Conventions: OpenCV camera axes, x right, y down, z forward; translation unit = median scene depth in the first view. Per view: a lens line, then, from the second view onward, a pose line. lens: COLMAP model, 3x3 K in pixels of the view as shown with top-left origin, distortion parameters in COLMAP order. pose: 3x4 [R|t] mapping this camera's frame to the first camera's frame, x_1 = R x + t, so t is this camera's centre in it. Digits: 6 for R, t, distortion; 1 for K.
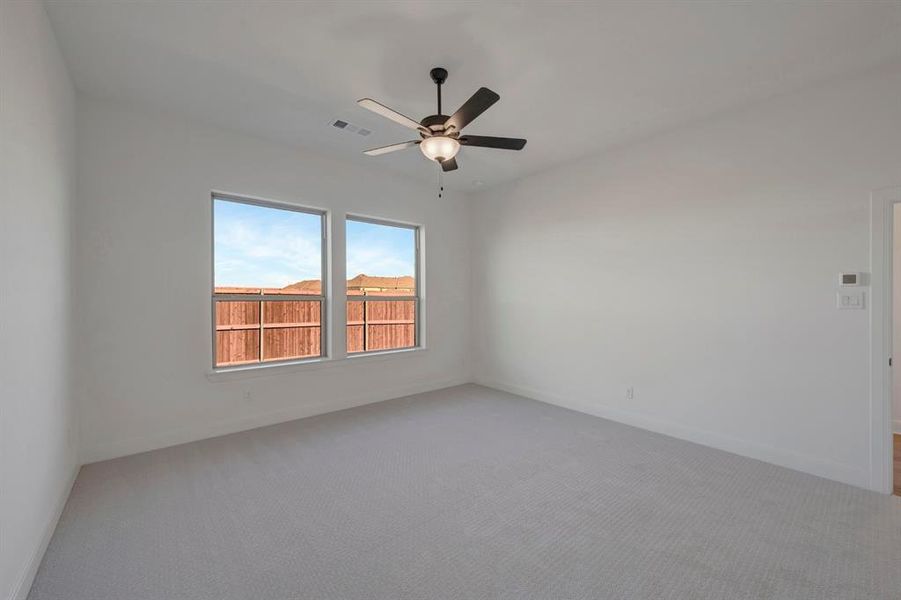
lens RADIAL K [[357.1, 0, 454.0], [0, 357.1, 301.4], [0, 0, 1]] dist [0.000298, 0.000144]
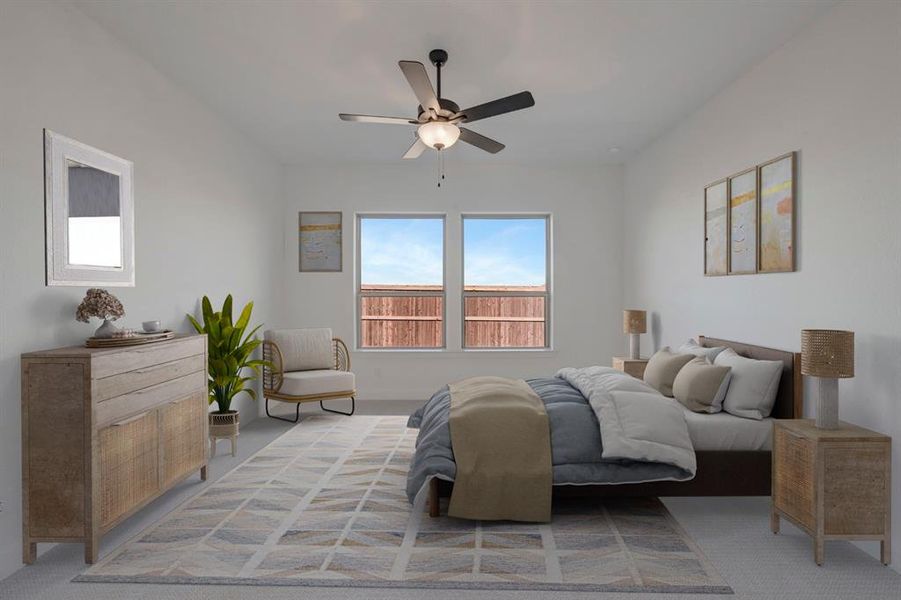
lens RADIAL K [[357.1, 0, 454.0], [0, 357.1, 301.4], [0, 0, 1]] dist [0.000298, 0.000144]
pose [[0.771558, 0.011541, -0.636055, 0.292218], [-0.004475, 0.999909, 0.012715, -0.001486], [0.636144, -0.006964, 0.771539, 0.148355]]
